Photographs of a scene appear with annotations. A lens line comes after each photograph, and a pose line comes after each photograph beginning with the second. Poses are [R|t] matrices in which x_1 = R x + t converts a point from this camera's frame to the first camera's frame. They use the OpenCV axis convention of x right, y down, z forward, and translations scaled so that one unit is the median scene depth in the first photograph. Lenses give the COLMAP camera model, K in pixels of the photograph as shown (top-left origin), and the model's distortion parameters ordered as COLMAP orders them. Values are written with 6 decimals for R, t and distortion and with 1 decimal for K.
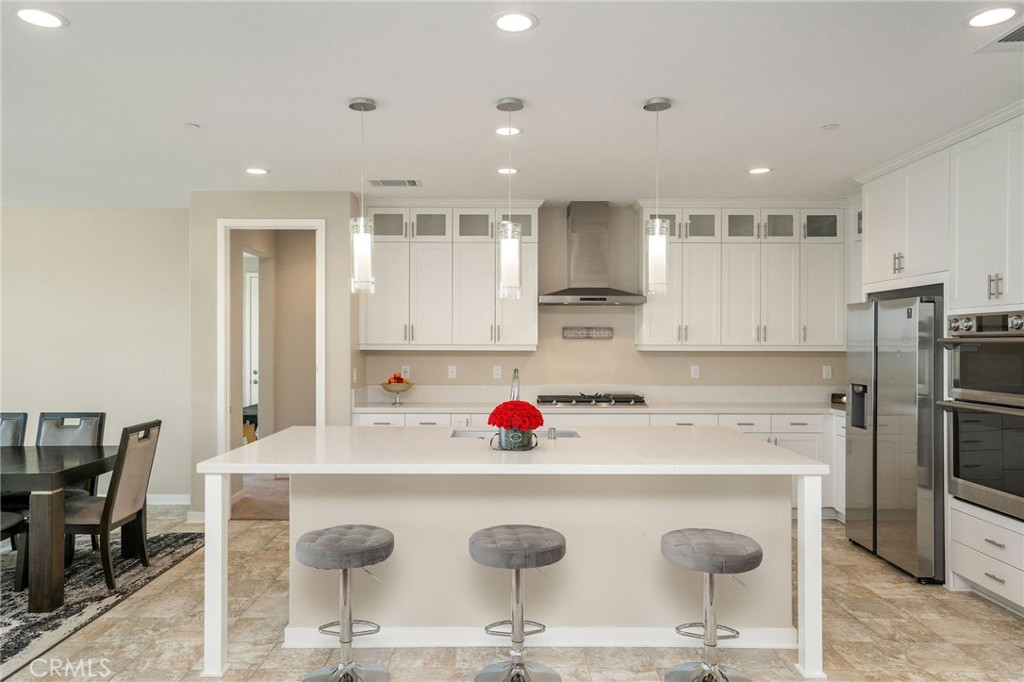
lens RADIAL K [[715.0, 0, 492.9], [0, 715.0, 339.7], [0, 0, 1]] dist [-0.008002, 0.059401]
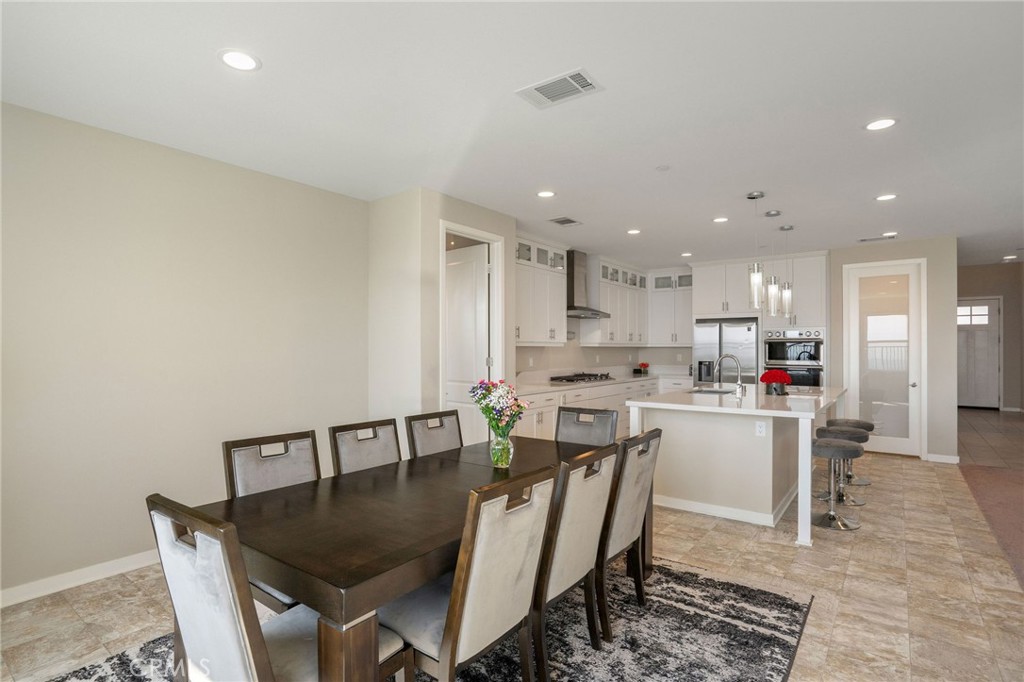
lens RADIAL K [[525.5, 0, 528.2], [0, 525.5, 338.5], [0, 0, 1]] dist [-0.000349, 0.001235]
pose [[0.567789, 0.011365, 0.823096, -1.063880], [-0.009406, 0.999929, -0.007318, 0.009417], [-0.823120, -0.003587, 0.567856, 0.520538]]
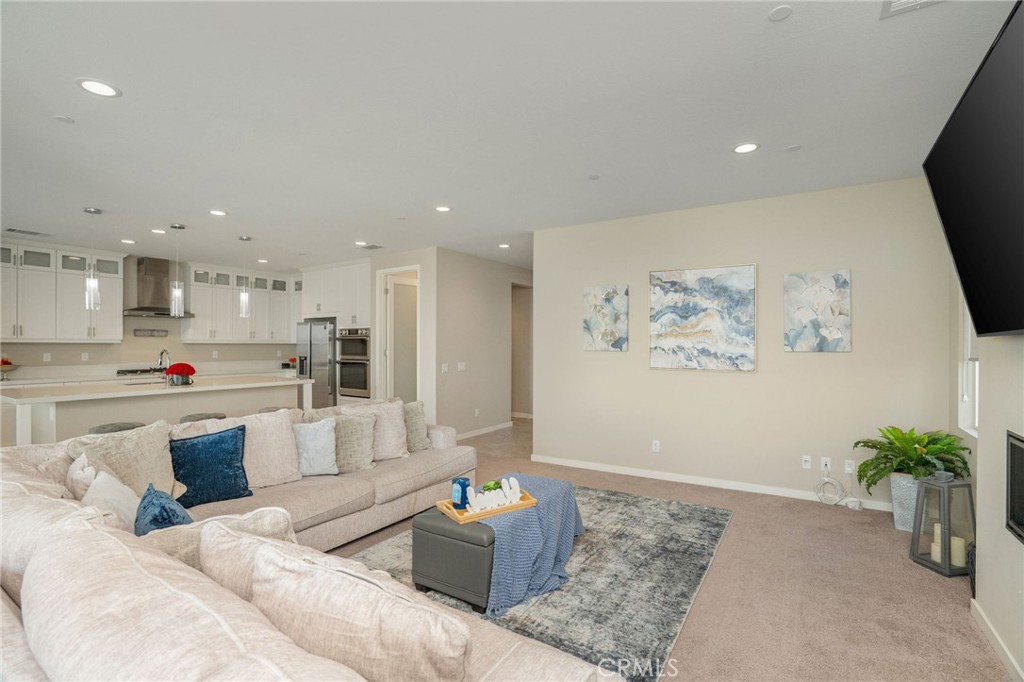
lens RADIAL K [[479.6, 0, 512.0], [0, 479.6, 341.0], [0, 0, 1]] dist [-0.020051, -0.000483]
pose [[0.538677, 0.007132, 0.842482, -0.454028], [-0.002328, 0.999973, -0.006977, 0.019864], [-0.842509, 0.001797, 0.538679, -0.444655]]
